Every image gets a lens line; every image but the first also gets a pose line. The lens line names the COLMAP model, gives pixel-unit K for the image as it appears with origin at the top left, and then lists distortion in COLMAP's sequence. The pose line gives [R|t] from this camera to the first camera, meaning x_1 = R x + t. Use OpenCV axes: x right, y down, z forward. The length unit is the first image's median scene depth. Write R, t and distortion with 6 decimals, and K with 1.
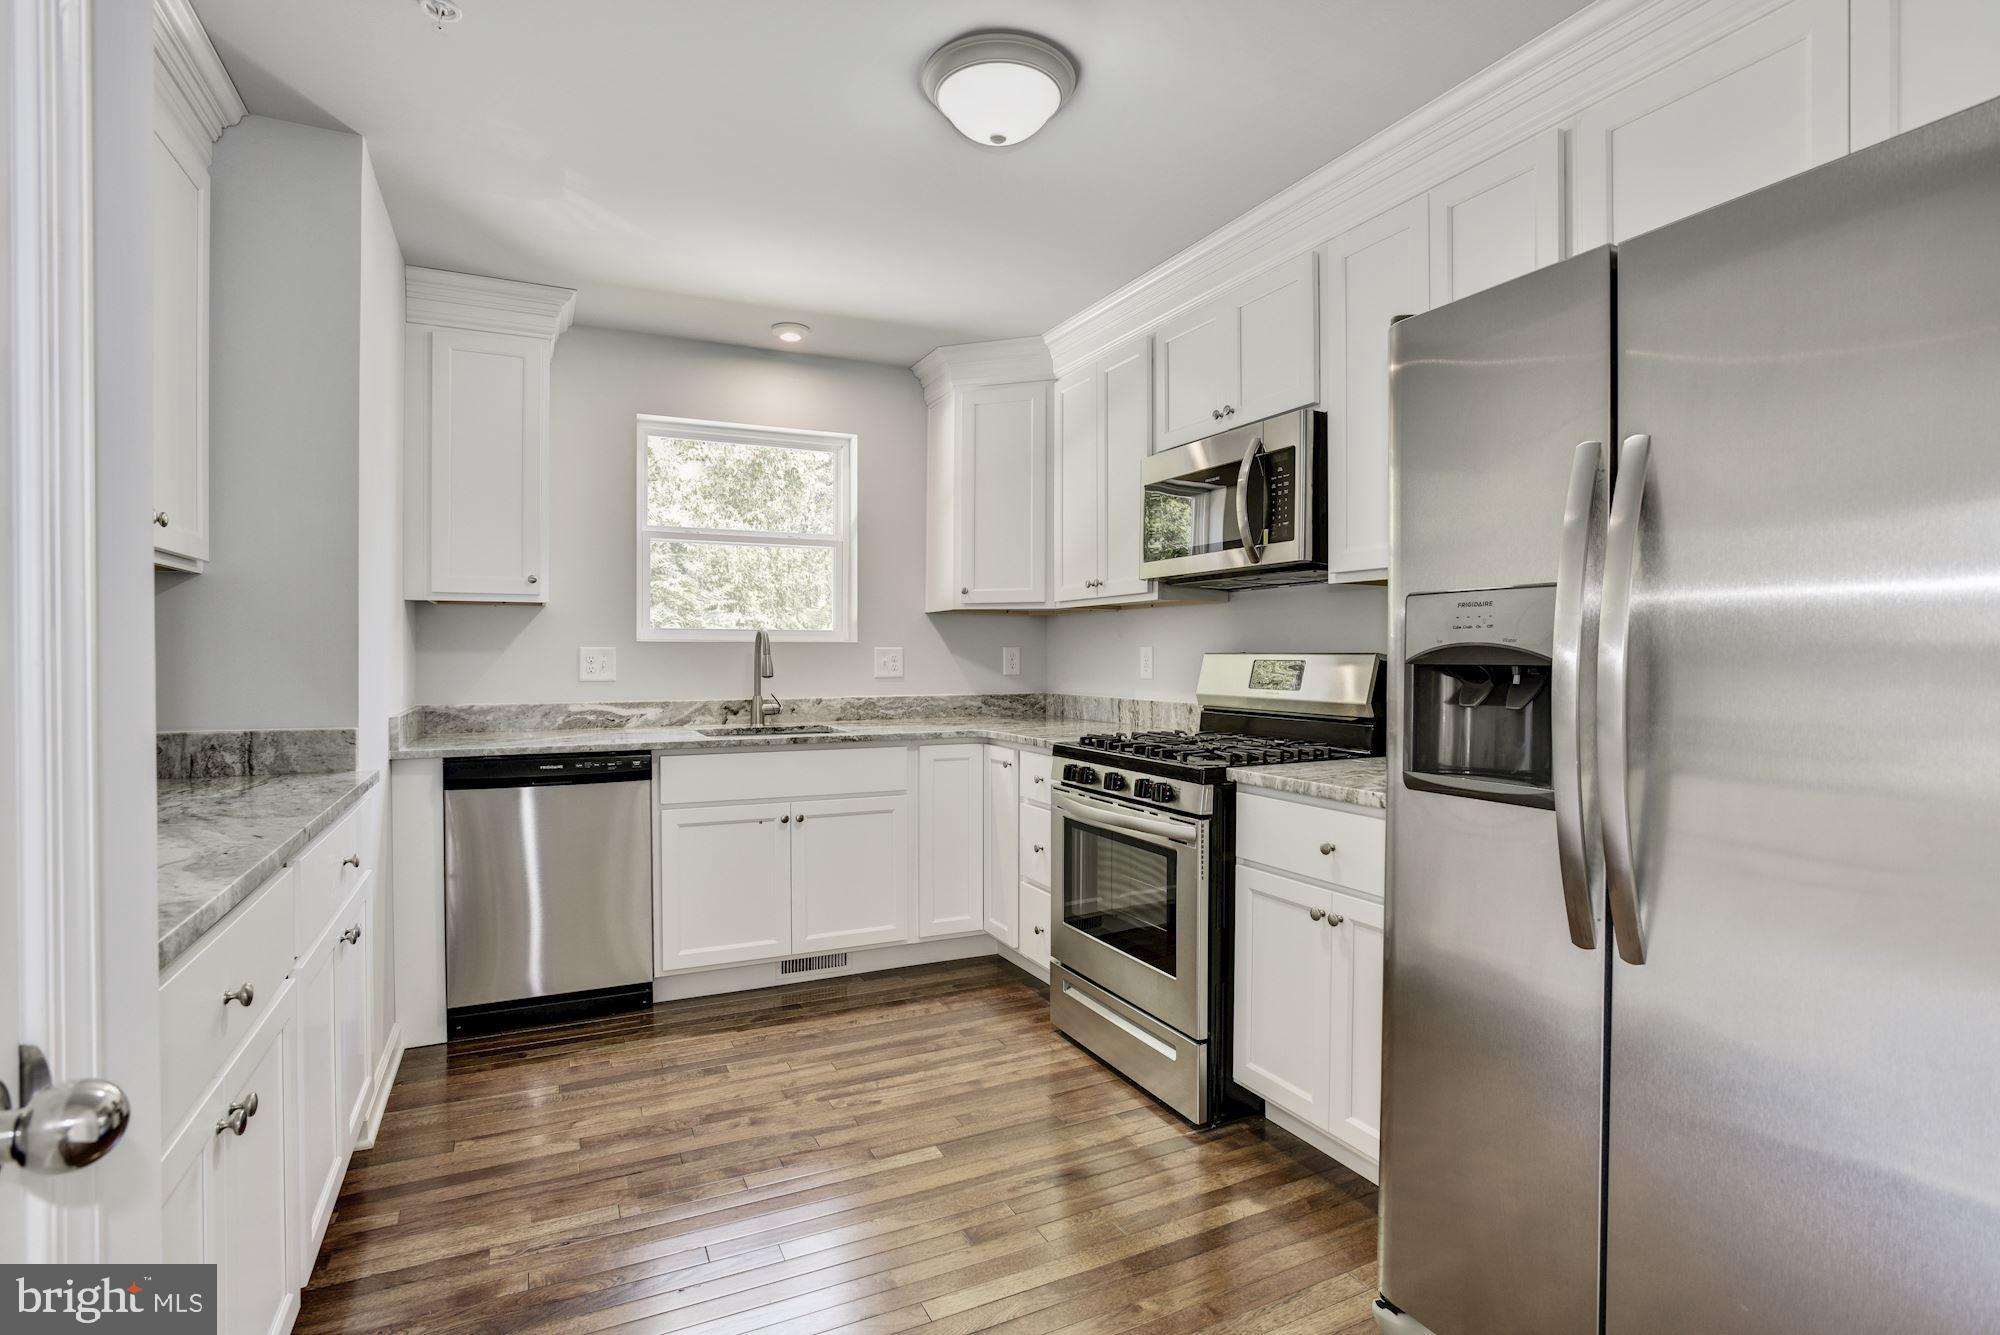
lens RADIAL K [[1006.7, 0, 1012.3], [0, 1006.7, 659.8], [0, 0, 1]] dist [-0.026039, 0.024364]
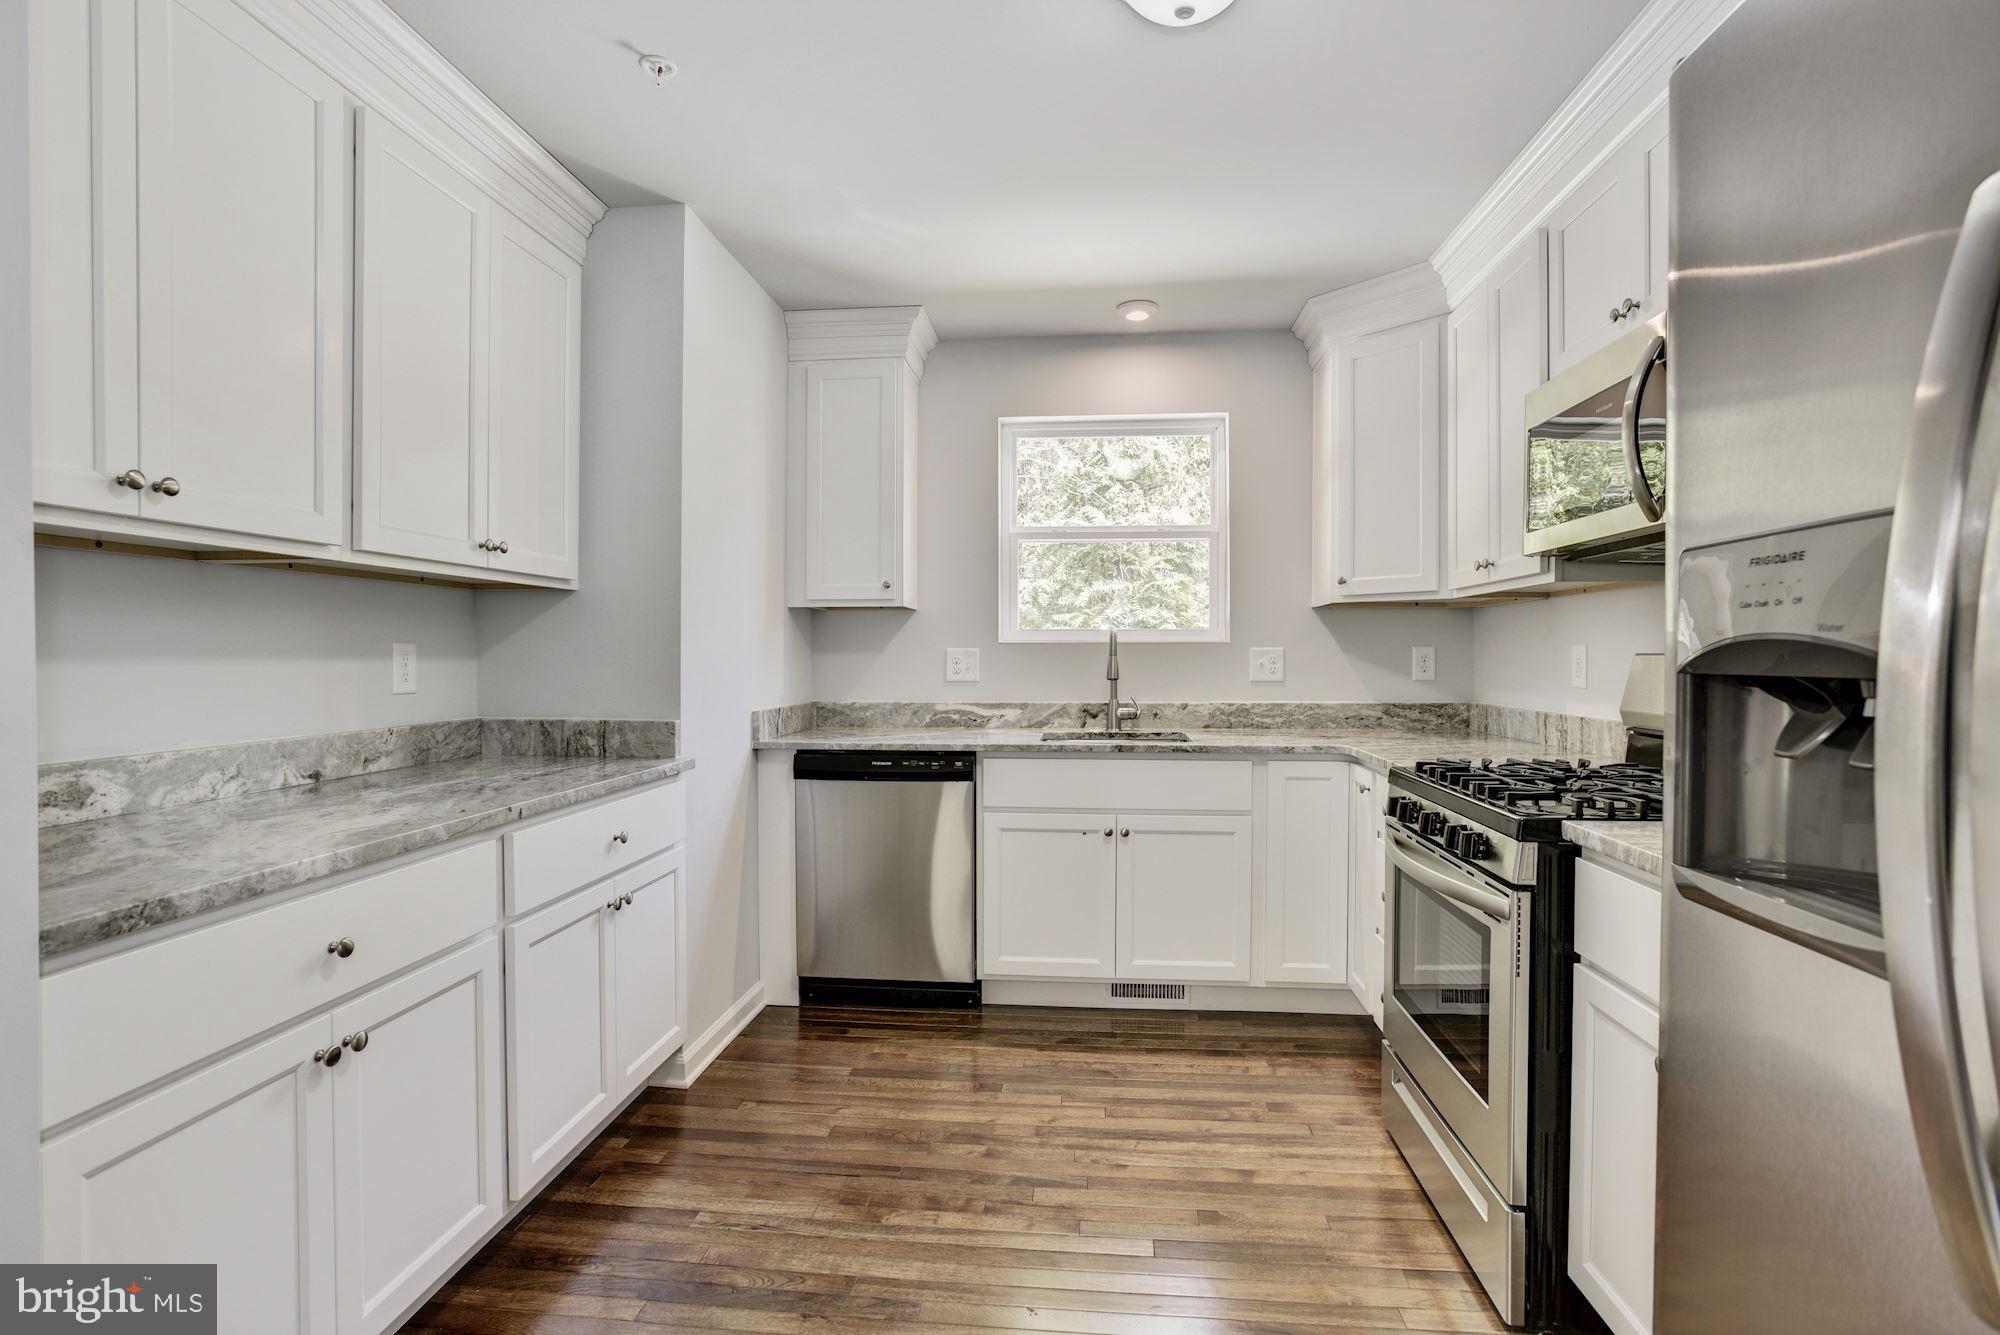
lens RADIAL K [[1006.7, 0, 988.7], [0, 1006.7, 659.7], [0, 0, 1]] dist [-0.026039, 0.024364]
pose [[0.845893, 0.001747, -0.533350, 0.189040], [-0.002077, 0.999998, -0.000020, -0.001399], [0.533349, 0.001125, 0.845894, 0.158674]]
